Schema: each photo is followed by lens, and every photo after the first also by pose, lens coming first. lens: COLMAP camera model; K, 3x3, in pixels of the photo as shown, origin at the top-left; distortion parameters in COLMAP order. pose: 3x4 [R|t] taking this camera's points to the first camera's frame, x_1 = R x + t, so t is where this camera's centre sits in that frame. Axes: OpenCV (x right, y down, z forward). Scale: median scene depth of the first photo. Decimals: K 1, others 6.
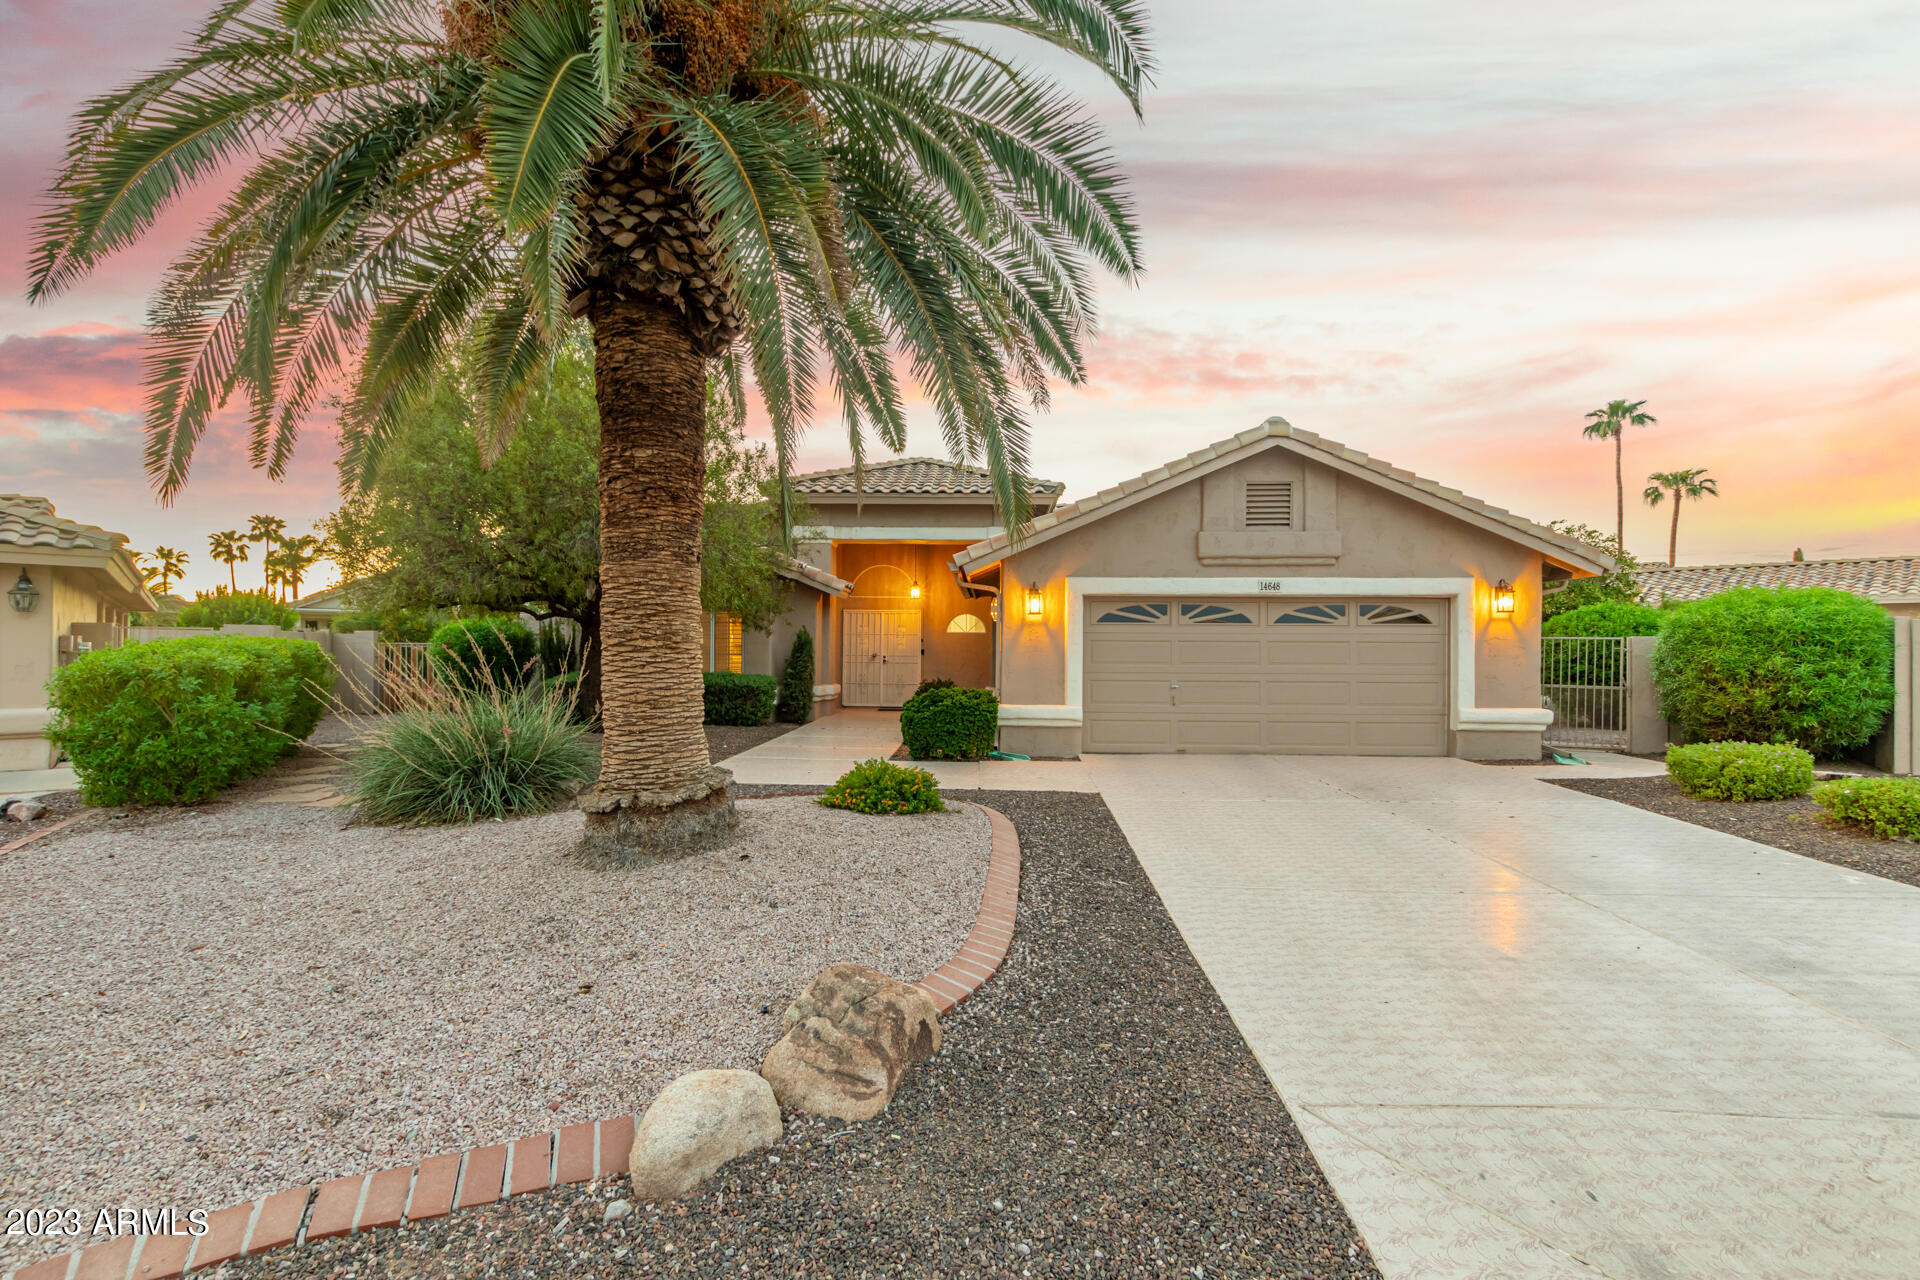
lens RADIAL K [[880.1, 0, 959.7], [0, 880.1, 640.1], [0, 0, 1]] dist [0.003993, -0.000424]
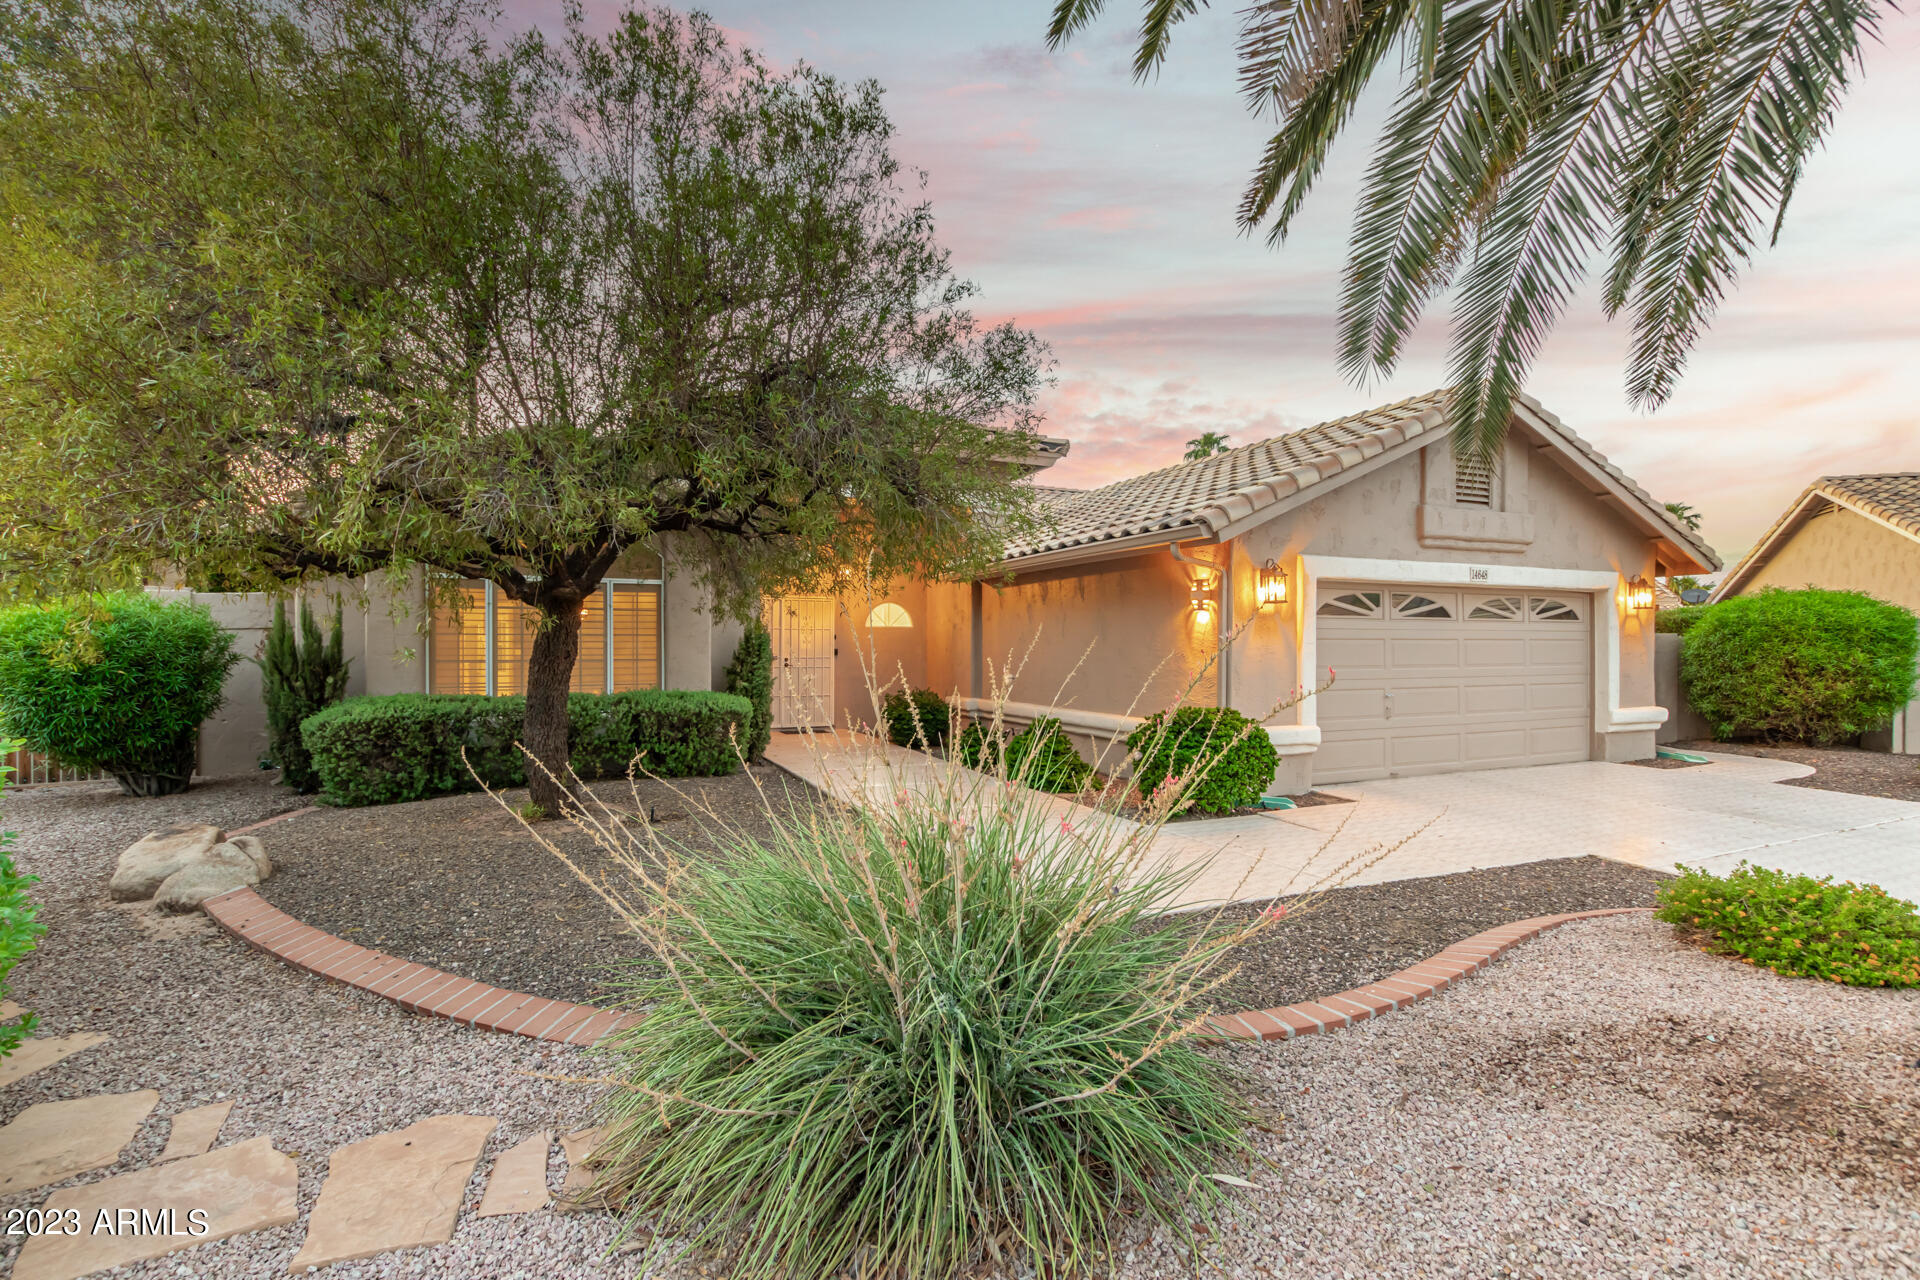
lens RADIAL K [[880.1, 0, 958.6], [0, 880.1, 640.7], [0, 0, 1]] dist [0.003993, -0.000424]
pose [[0.891766, -0.003446, 0.452485, -0.478238], [-0.000308, 0.999966, 0.008223, -0.004103], [-0.452498, -0.007473, 0.891734, 0.467397]]
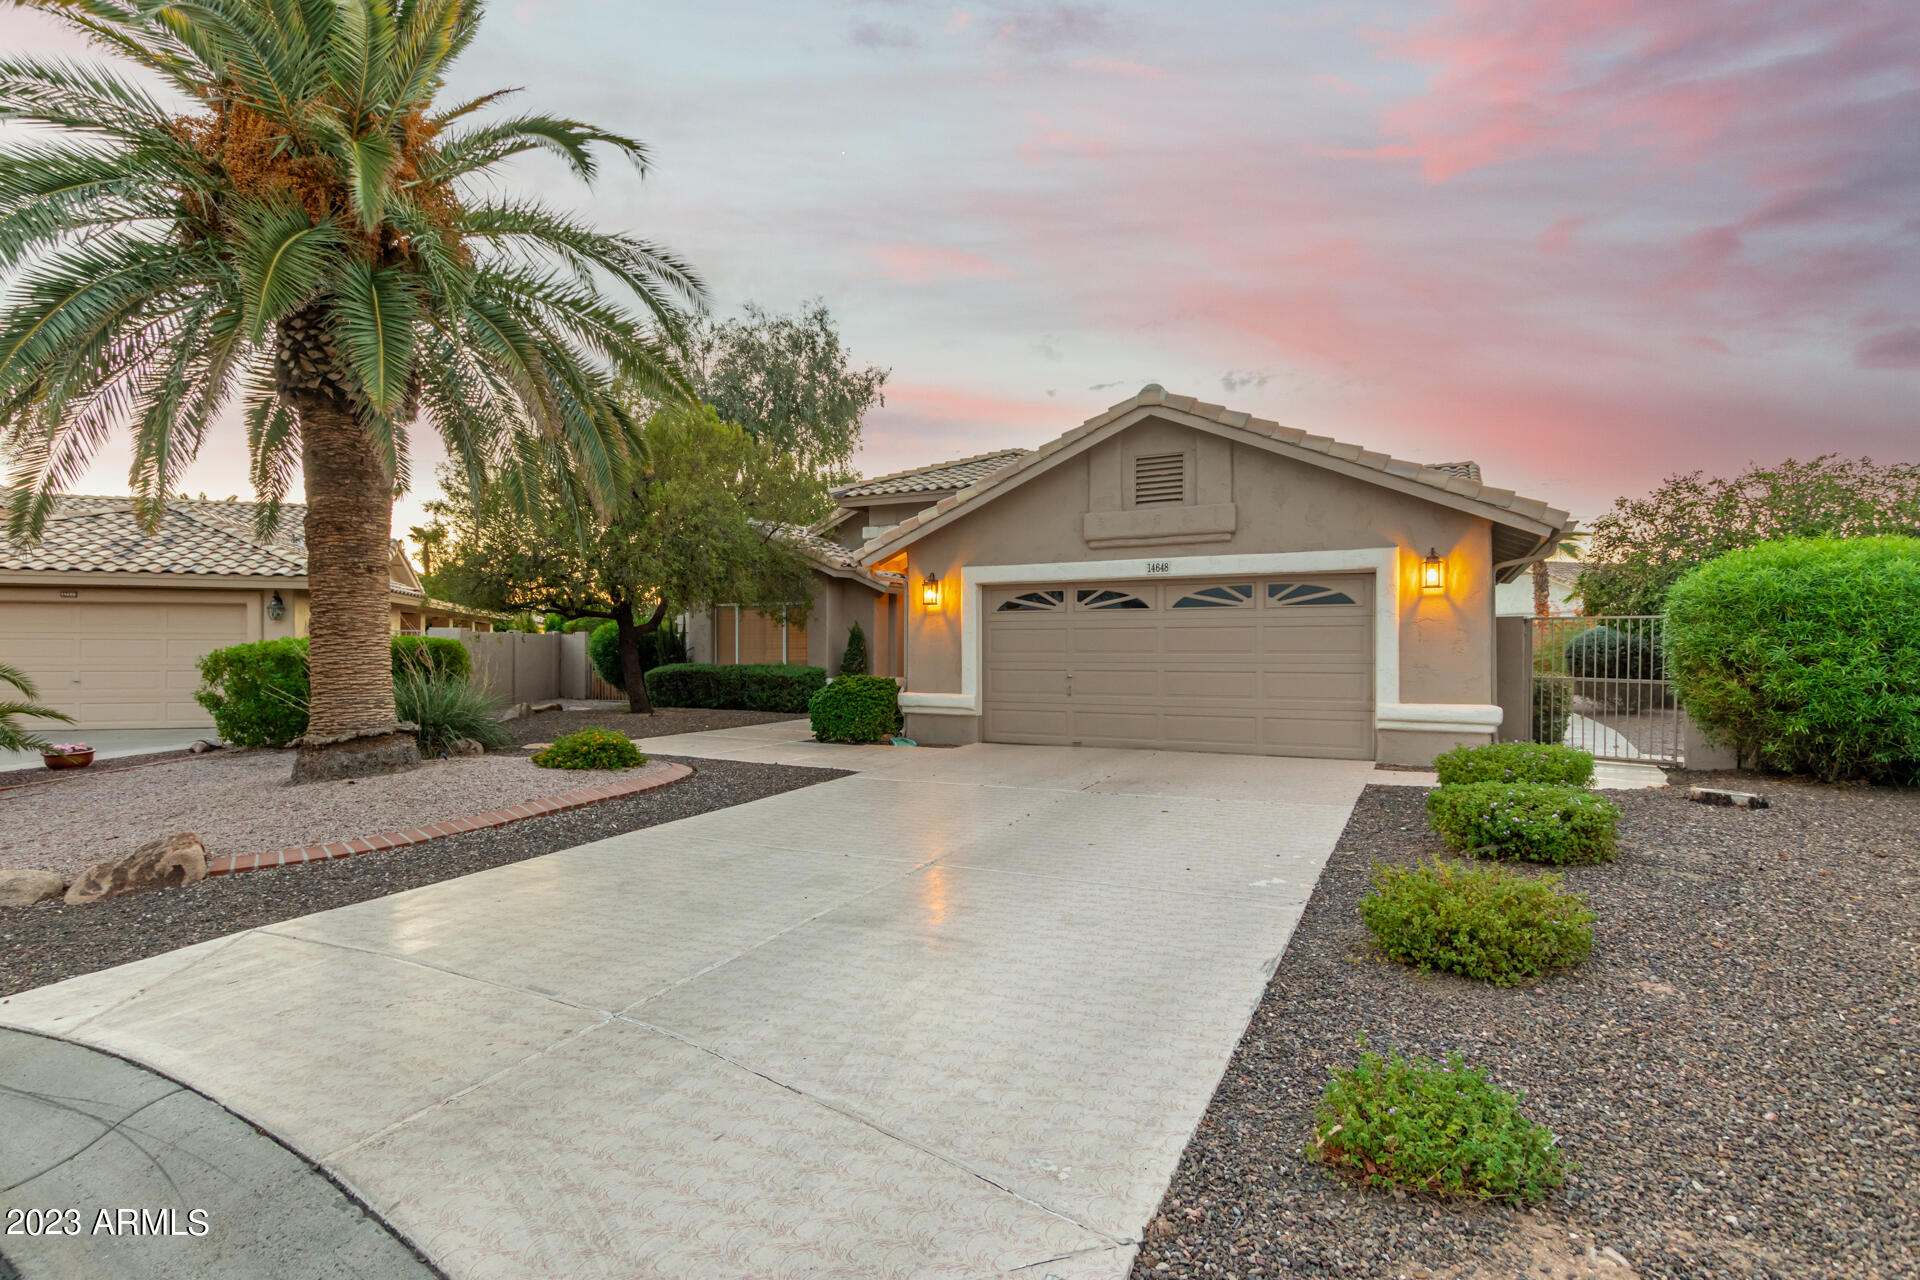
lens RADIAL K [[949.5, 0, 959.4], [0, 949.5, 643.3], [0, 0, 1]] dist [0.008284, -0.000390]
pose [[0.911413, -0.009176, -0.411390, 0.569387], [0.010631, 0.999943, 0.001249, 0.014608], [0.411355, -0.005512, 0.911459, 0.006395]]
